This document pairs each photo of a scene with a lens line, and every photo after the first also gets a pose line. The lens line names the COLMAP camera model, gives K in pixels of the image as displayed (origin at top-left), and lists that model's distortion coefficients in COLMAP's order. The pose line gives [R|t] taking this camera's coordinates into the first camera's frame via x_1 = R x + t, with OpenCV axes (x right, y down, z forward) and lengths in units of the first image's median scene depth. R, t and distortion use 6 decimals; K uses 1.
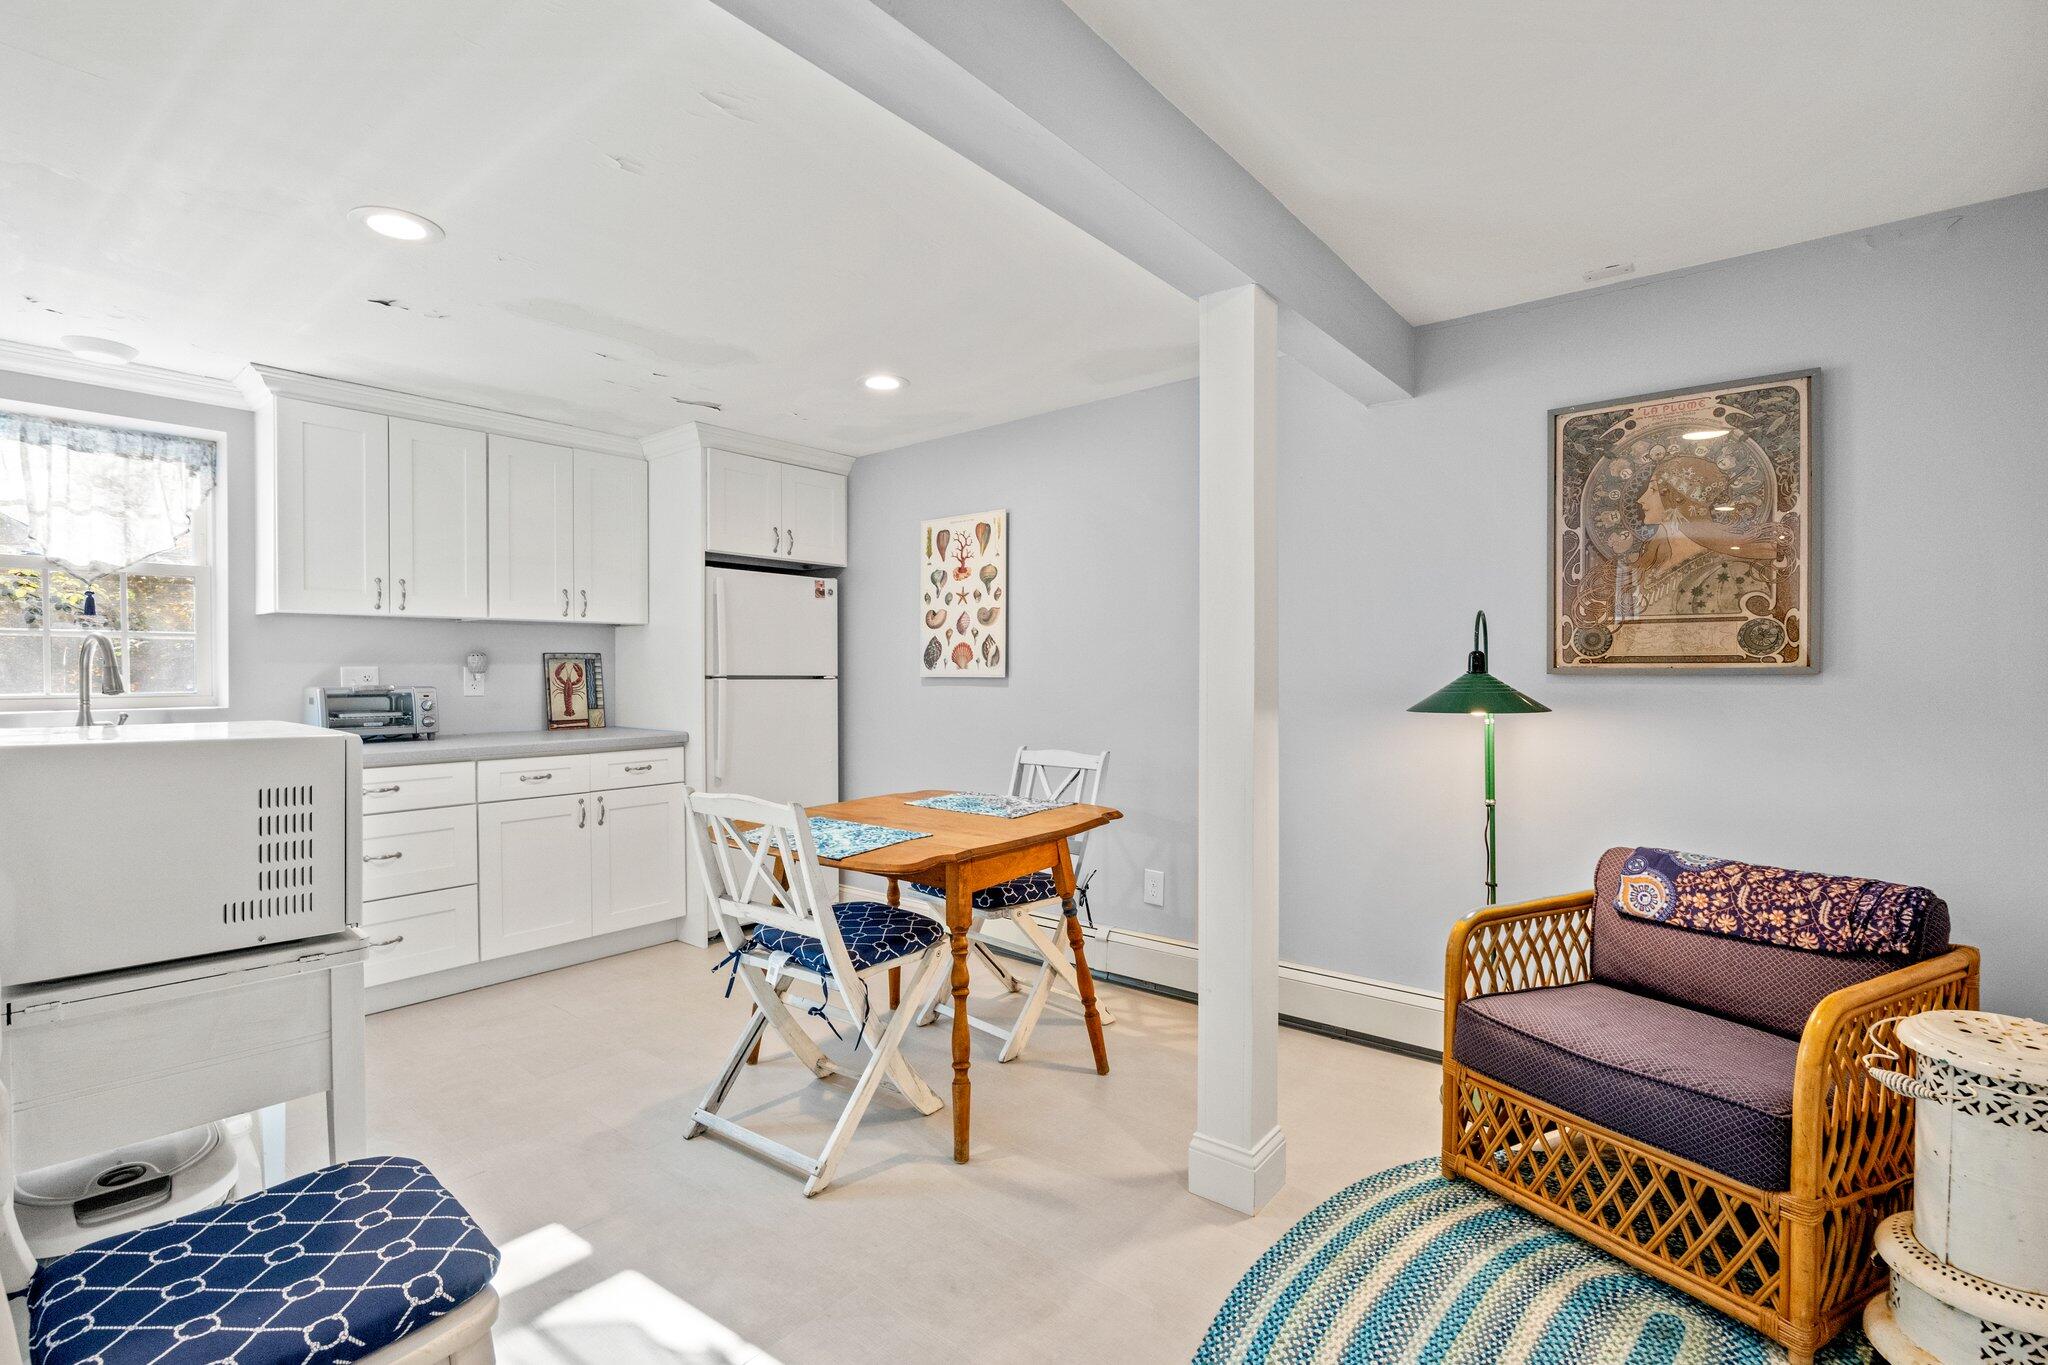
lens RADIAL K [[941.0, 0, 984.2], [0, 941.0, 686.3], [0, 0, 1]] dist [-0.001445, -0.000260]
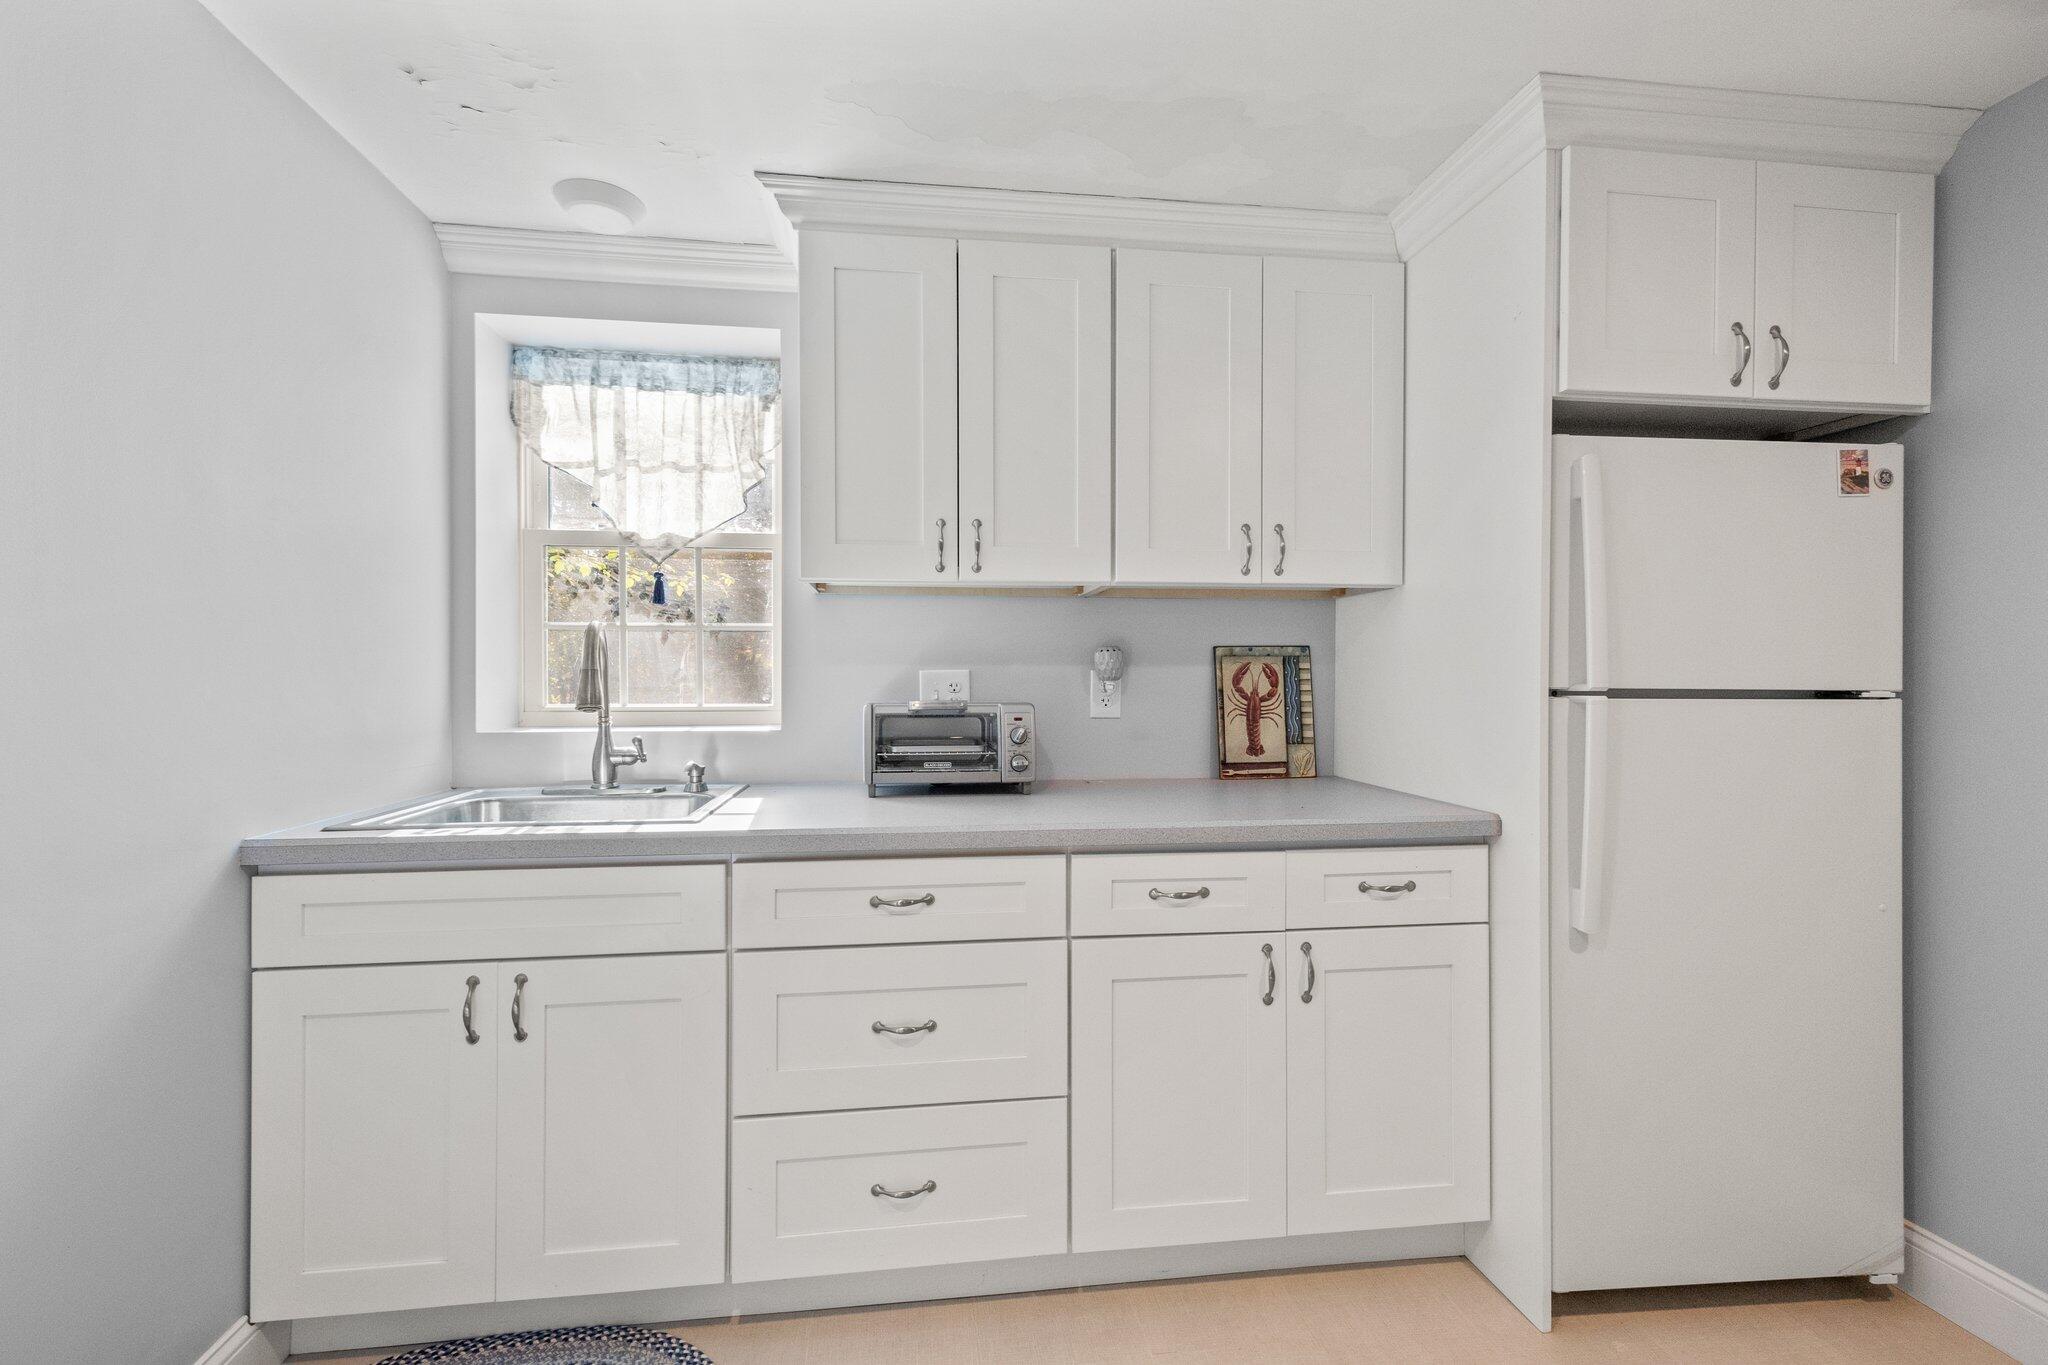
lens RADIAL K [[826.8, 0, 1024.0], [0, 826.8, 682.5], [0, 0, 1]] dist [0.000594, 0.000039]
pose [[0.752916, 0.006817, -0.658081, -0.229127], [-0.012060, 0.999921, -0.003440, -0.010091], [0.658006, 0.010527, 0.752939, 0.559959]]
